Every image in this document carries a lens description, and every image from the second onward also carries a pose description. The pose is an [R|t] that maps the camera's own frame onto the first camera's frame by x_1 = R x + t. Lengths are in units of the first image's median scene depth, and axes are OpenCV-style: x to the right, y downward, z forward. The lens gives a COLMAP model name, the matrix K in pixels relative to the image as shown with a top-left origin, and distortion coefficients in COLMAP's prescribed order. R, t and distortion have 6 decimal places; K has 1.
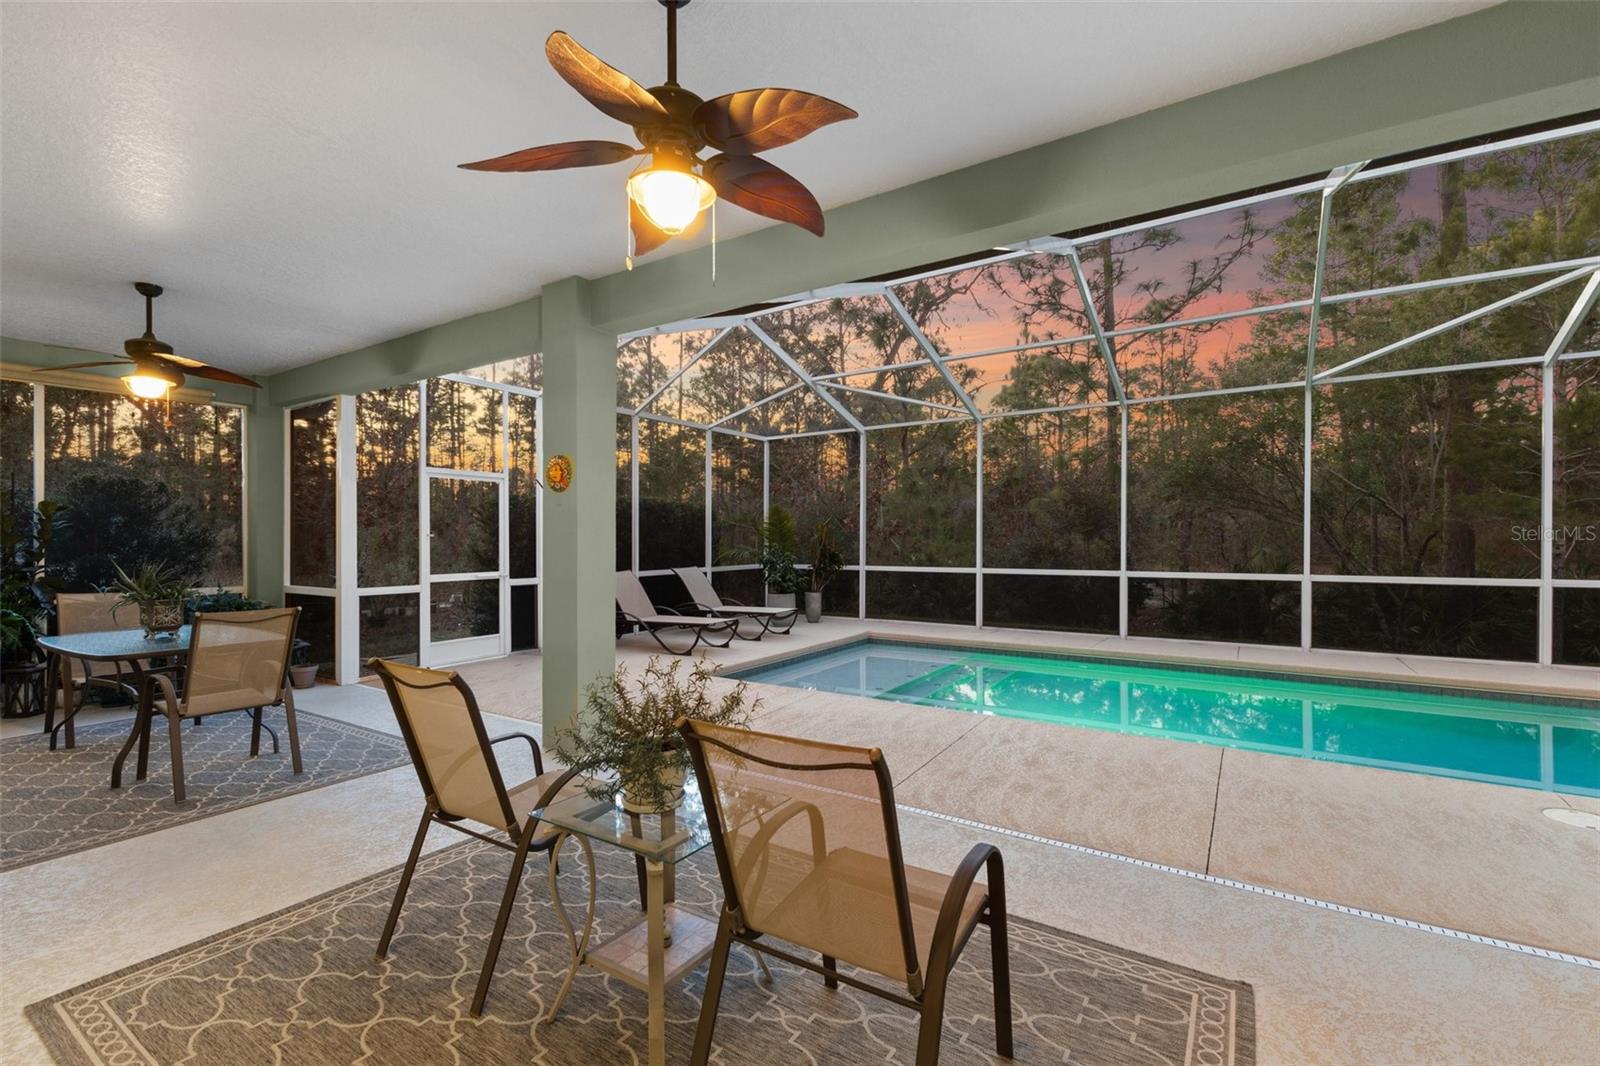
lens RADIAL K [[690.3, 0, 800.7], [0, 690.3, 534.8], [0, 0, 1]] dist [0.015446, -0.000535]
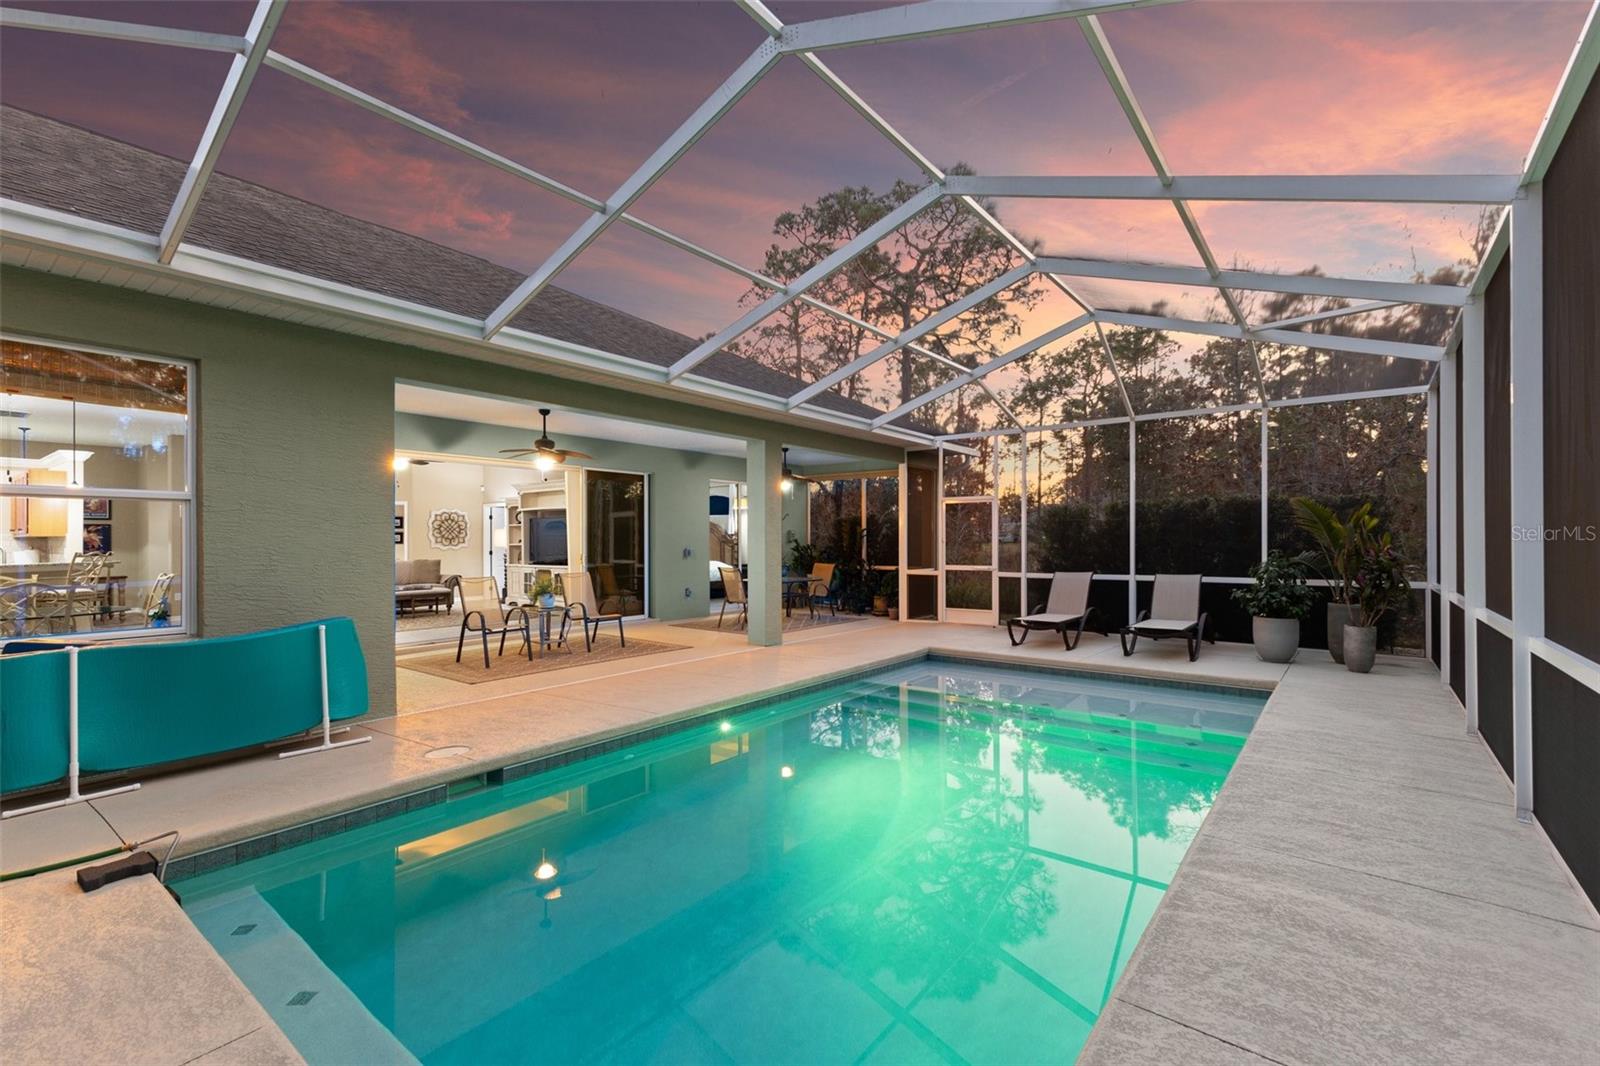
lens RADIAL K [[700.0, 0, 796.9], [0, 700.0, 538.5], [0, 0, 1]] dist [-0.000688, -0.000589]
pose [[-0.089195, -0.003887, -0.996007, 1.073657], [0.005982, 0.999972, -0.004438, 0.003145], [0.995996, -0.006354, -0.089170, 0.804366]]
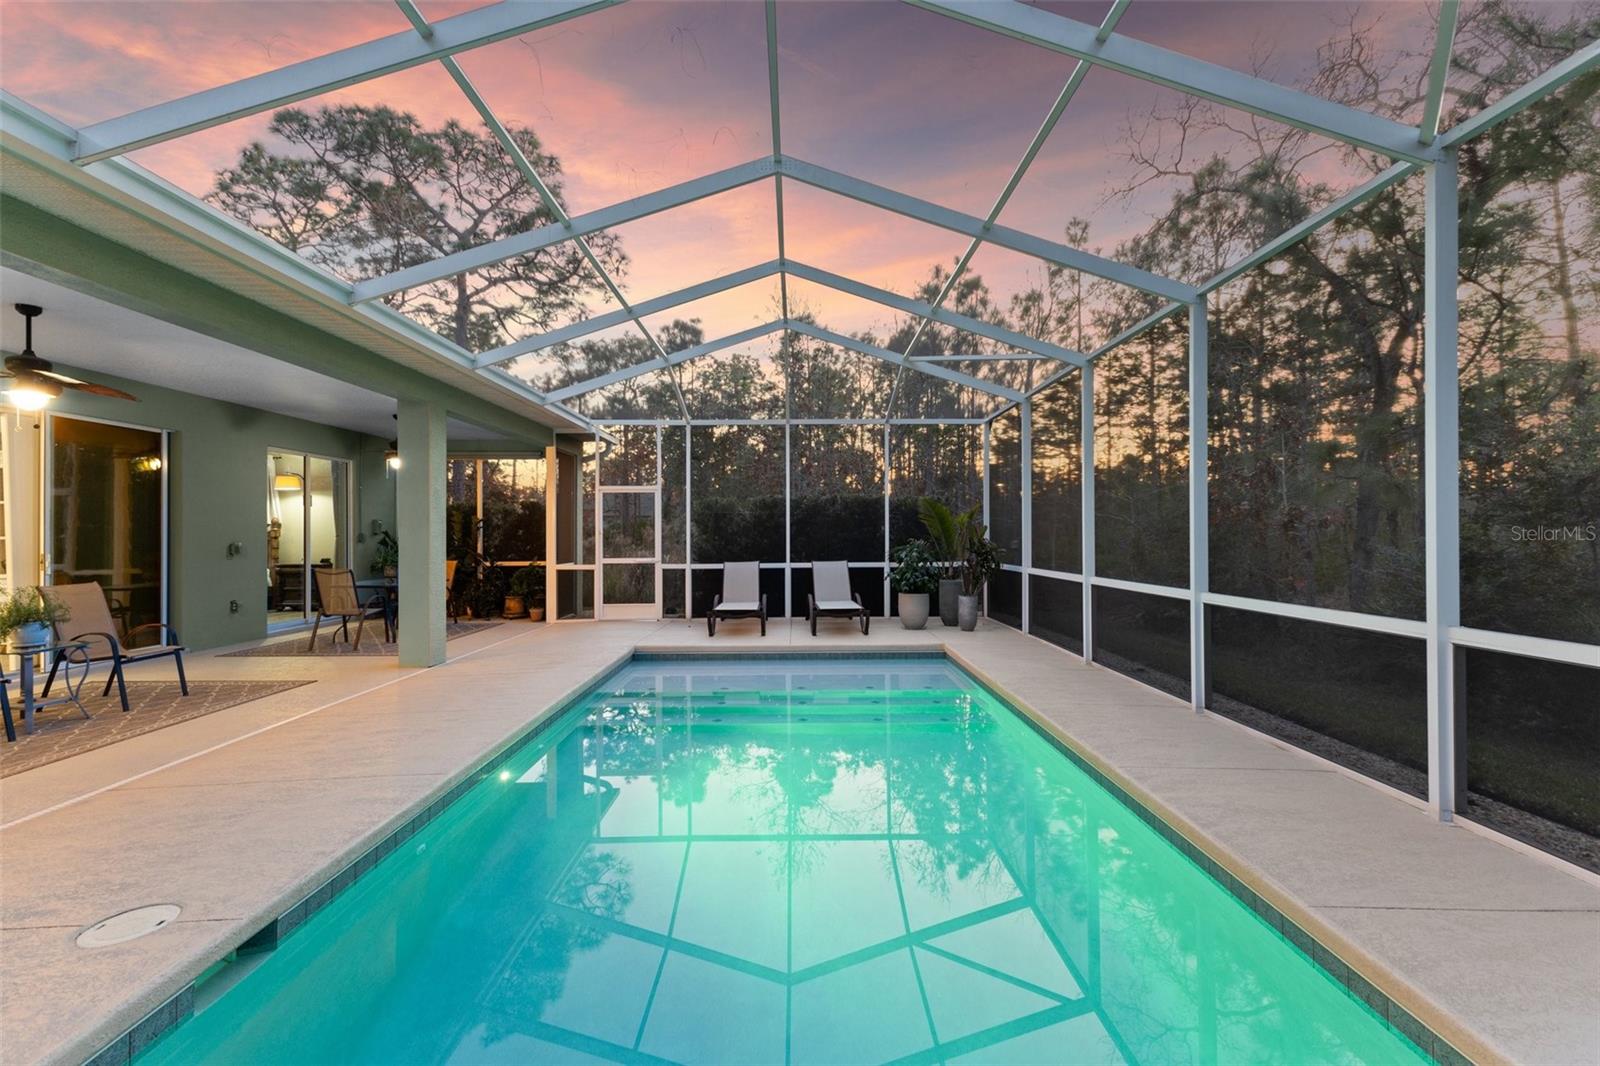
lens RADIAL K [[702.5, 0, 802.4], [0, 702.5, 528.6], [0, 0, 1]] dist [0.014220, -0.000450]
pose [[0.554015, -0.008067, -0.832468, 0.941574], [0.007196, 0.999962, -0.004901, 0.005348], [0.832476, -0.003275, 0.554052, 0.524674]]
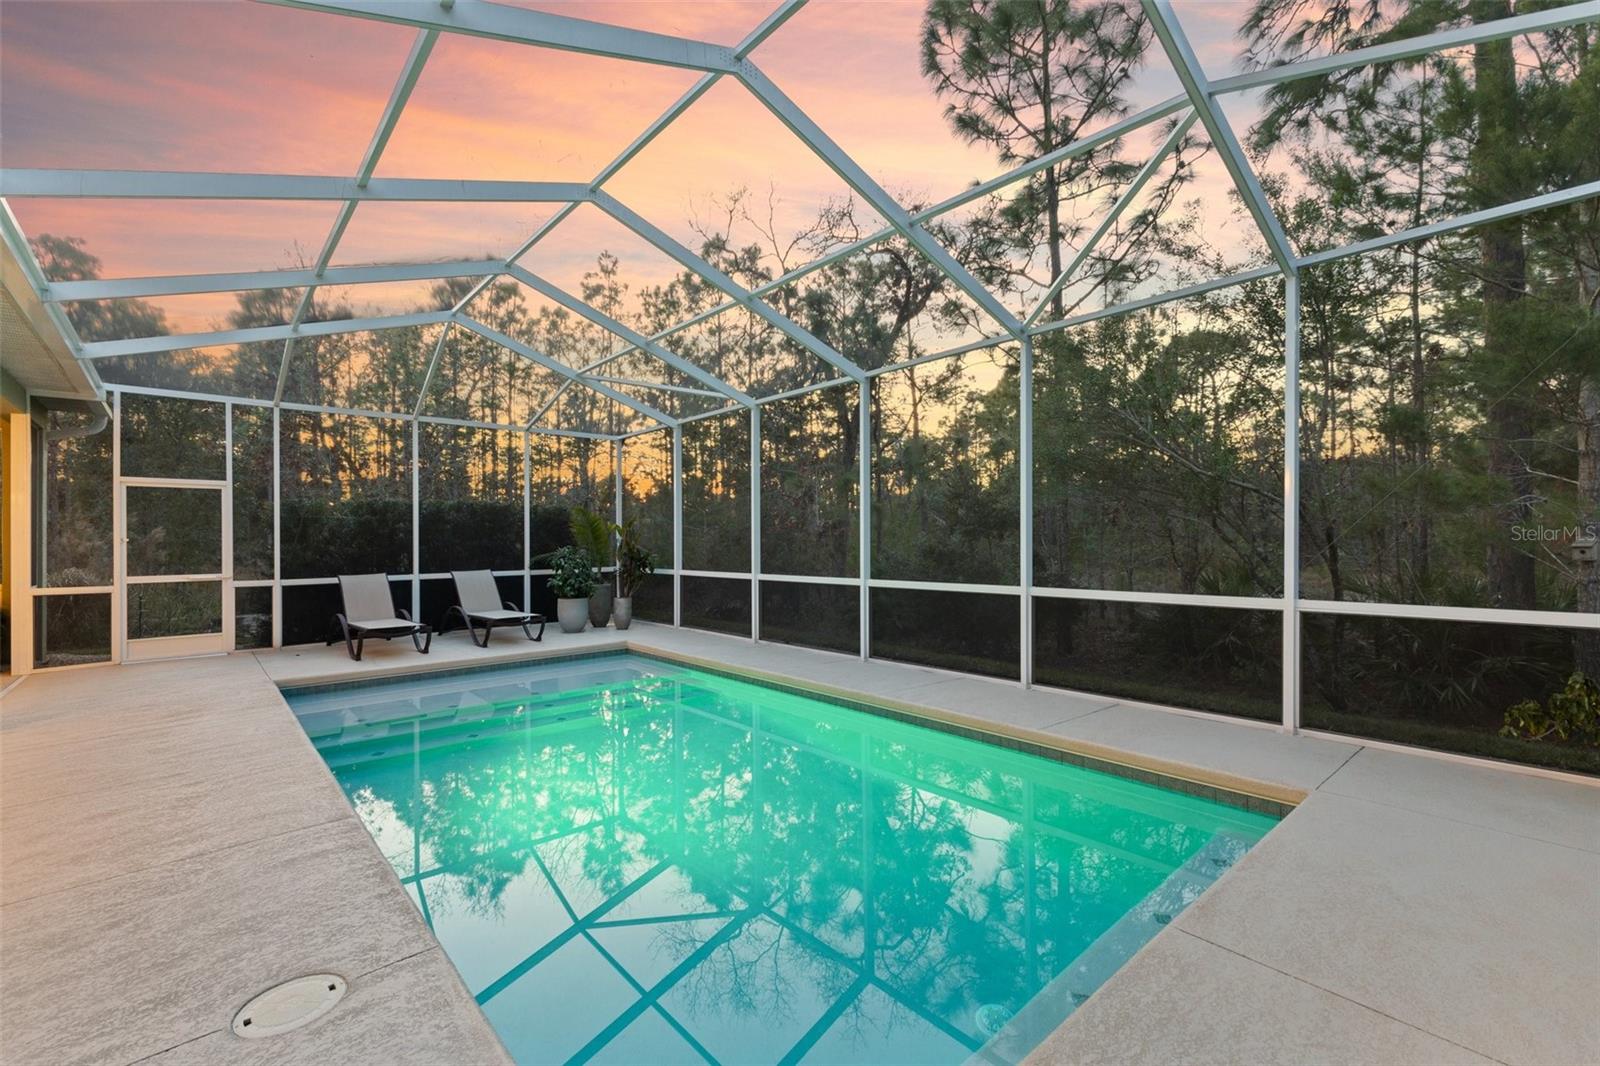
lens RADIAL K [[690.3, 0, 800.7], [0, 690.3, 534.8], [0, 0, 1]] dist [0.015446, -0.000535]
pose [[0.962040, -0.007931, -0.272794, 0.762261], [0.007244, 0.999968, -0.003525, 0.004753], [0.272813, 0.001415, 0.962066, 0.242323]]
